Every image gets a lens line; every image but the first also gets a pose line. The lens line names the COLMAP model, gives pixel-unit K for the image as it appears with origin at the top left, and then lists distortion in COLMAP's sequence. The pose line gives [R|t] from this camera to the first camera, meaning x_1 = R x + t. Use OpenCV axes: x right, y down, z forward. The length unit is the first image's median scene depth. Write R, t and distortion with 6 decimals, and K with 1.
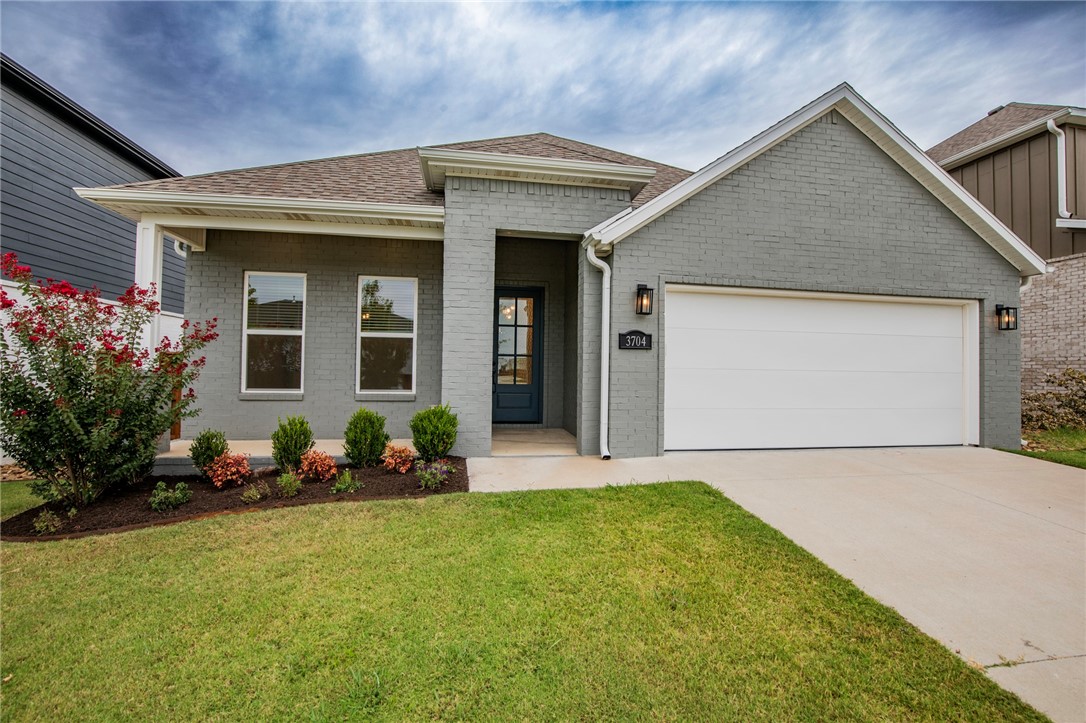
lens RADIAL K [[502.5, 0, 542.7], [0, 502.5, 361.0], [0, 0, 1]] dist [-0.033293, 0.006499]
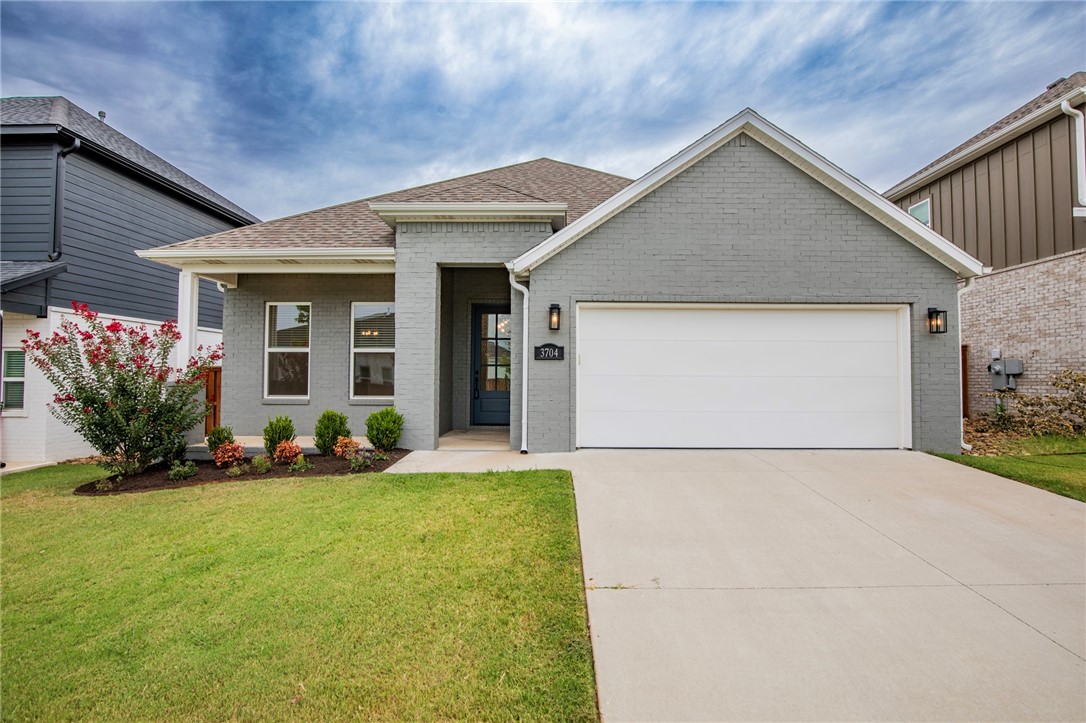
lens RADIAL K [[533.0, 0, 545.8], [0, 533.0, 364.1], [0, 0, 1]] dist [-0.021098, 0.000748]
pose [[0.983401, -0.015727, -0.180764, 0.361557], [0.014088, 0.999847, -0.010343, -0.000766], [0.180899, 0.007625, 0.983472, -0.200271]]
